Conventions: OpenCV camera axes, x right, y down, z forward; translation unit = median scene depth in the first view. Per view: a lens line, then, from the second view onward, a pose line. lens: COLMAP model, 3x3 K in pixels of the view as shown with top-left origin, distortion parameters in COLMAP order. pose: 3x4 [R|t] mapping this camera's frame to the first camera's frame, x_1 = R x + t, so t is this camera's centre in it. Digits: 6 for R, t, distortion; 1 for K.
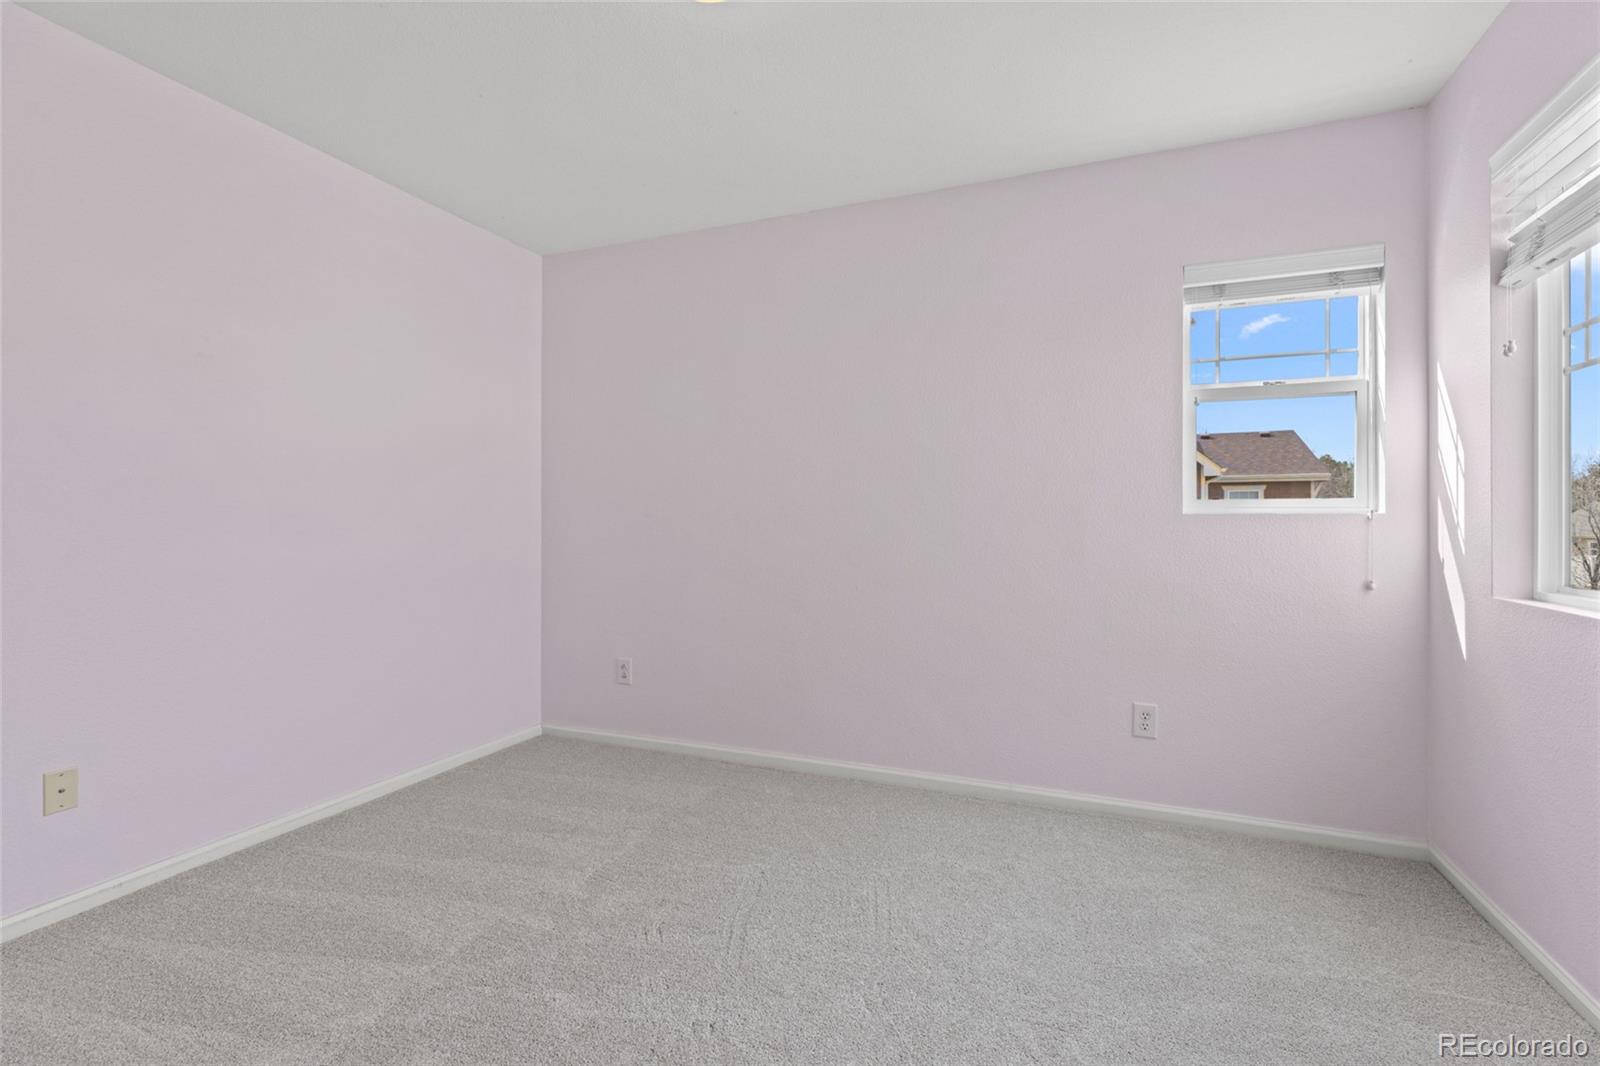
lens RADIAL K [[715.8, 0, 800.1], [0, 715.8, 521.2], [0, 0, 1]] dist [0.000692, -0.000401]
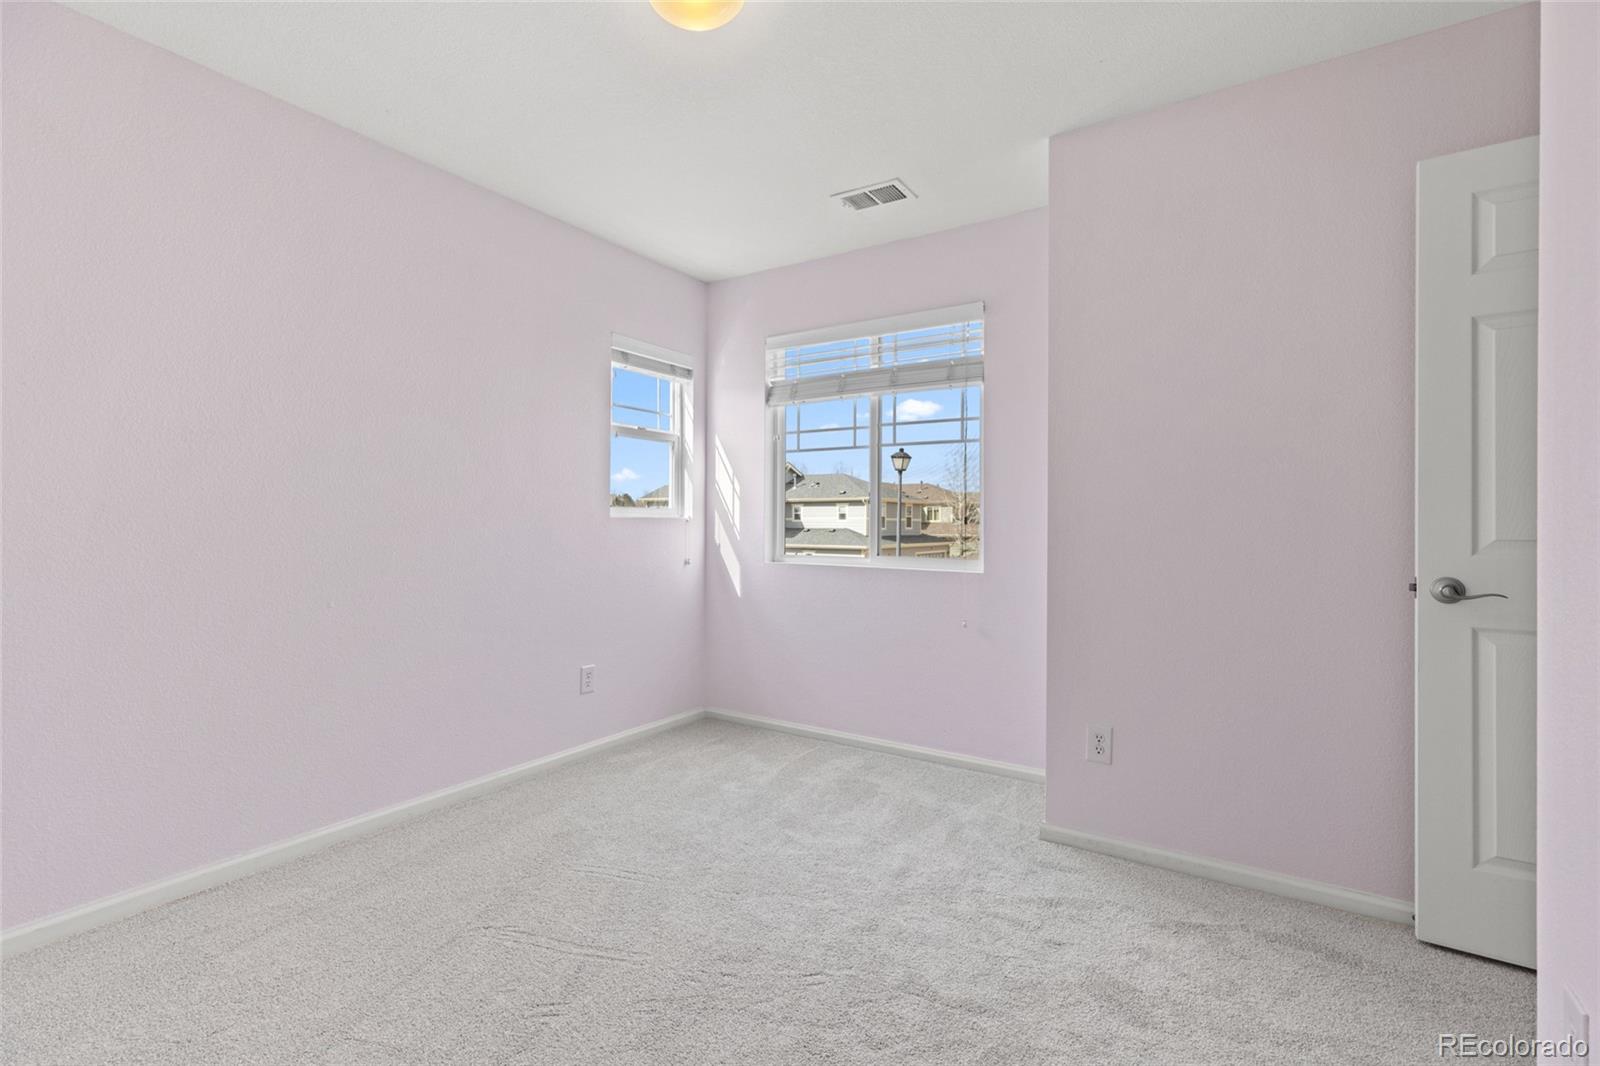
lens RADIAL K [[715.8, 0, 800.1], [0, 715.8, 521.2], [0, 0, 1]] dist [0.000692, -0.000401]
pose [[0.193993, 0.002964, 0.980998, -0.770564], [-0.005207, 0.999984, -0.001992, -0.001363], [-0.980989, -0.004721, 0.194005, 0.427513]]
